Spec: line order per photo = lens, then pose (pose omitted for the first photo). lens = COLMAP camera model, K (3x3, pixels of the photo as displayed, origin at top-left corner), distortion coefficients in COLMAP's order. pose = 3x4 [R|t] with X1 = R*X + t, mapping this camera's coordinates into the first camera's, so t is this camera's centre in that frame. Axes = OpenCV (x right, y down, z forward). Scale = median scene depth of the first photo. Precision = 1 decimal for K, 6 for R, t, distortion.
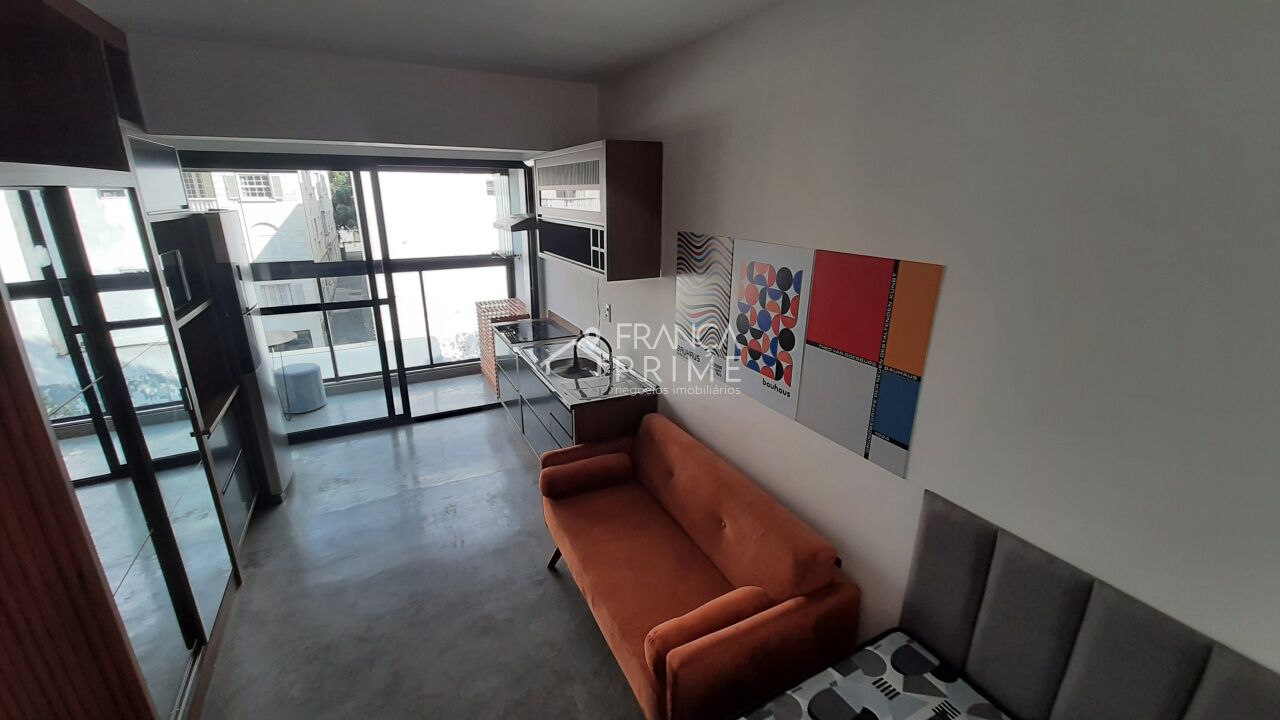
lens RADIAL K [[499.9, 0, 641.7], [0, 499.9, 354.3], [0, 0, 1]] dist [-0.014731, 0.000123]
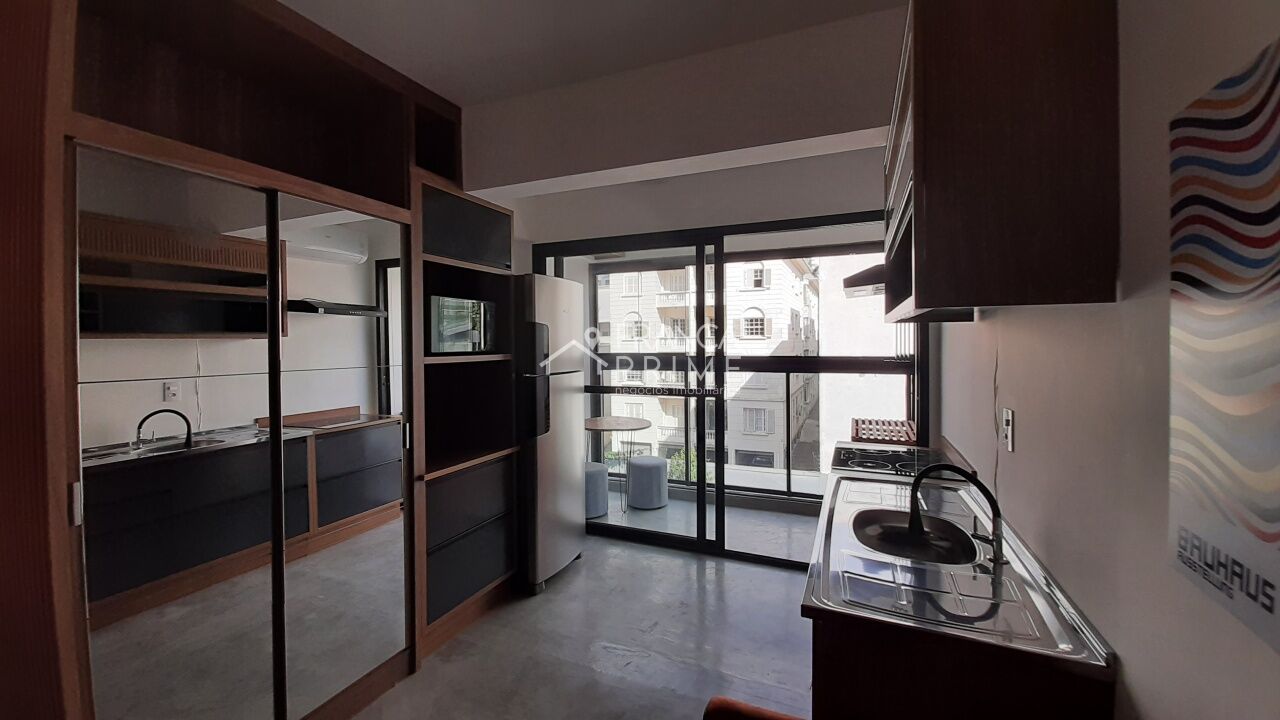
lens RADIAL K [[499.9, 0, 640.2], [0, 499.9, 359.8], [0, 0, 1]] dist [-0.014731, 0.000123]
pose [[0.626102, 0.020799, -0.779464, 0.048595], [-0.229308, 0.960351, -0.158566, -0.002818], [0.745261, 0.278016, 0.606047, 0.330657]]
